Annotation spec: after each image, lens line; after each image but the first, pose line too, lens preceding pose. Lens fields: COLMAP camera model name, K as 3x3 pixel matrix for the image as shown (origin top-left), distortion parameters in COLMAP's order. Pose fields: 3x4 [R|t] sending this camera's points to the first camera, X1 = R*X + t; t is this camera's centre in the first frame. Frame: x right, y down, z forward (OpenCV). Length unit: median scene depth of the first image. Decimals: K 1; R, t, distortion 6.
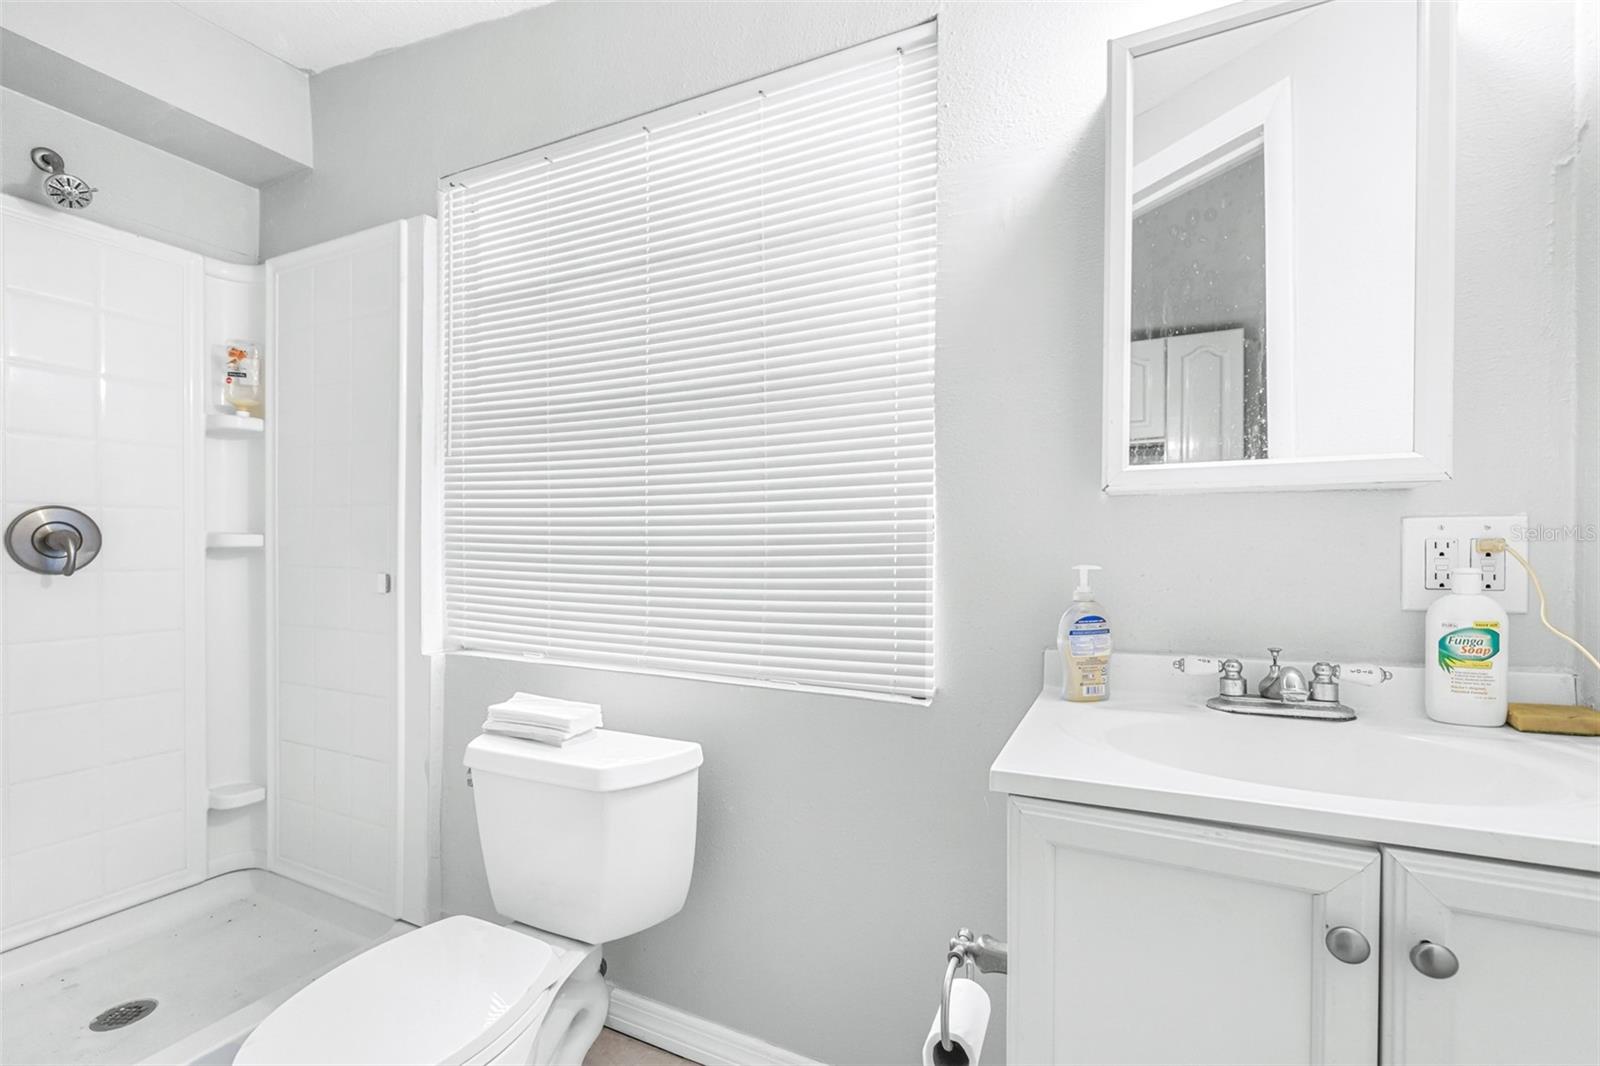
lens RADIAL K [[696.2, 0, 803.4], [0, 696.2, 555.7], [0, 0, 1]] dist [-0.002004, 0.000232]
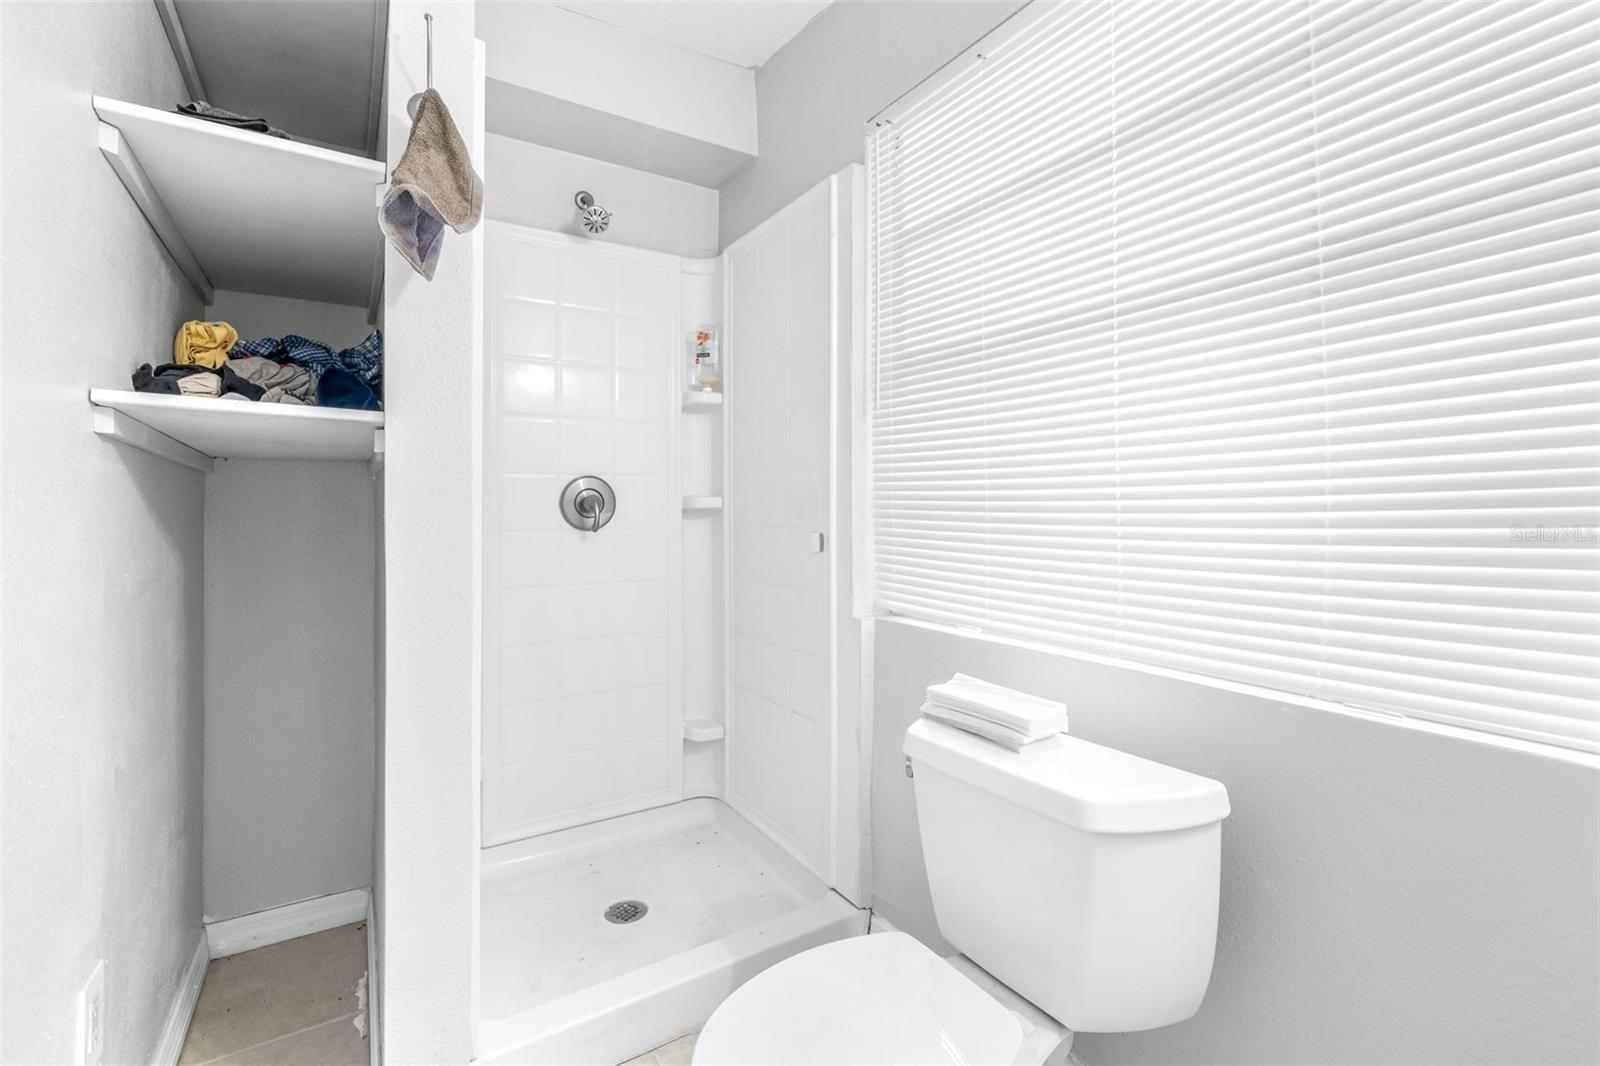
lens RADIAL K [[708.7, 0, 797.9], [0, 708.7, 521.0], [0, 0, 1]] dist [-0.000469, -0.000197]
pose [[0.849438, 0.000776, -0.527689, -0.090985], [0.001614, 0.999990, 0.004068, 0.004667], [0.527687, -0.004308, 0.849428, 0.121715]]
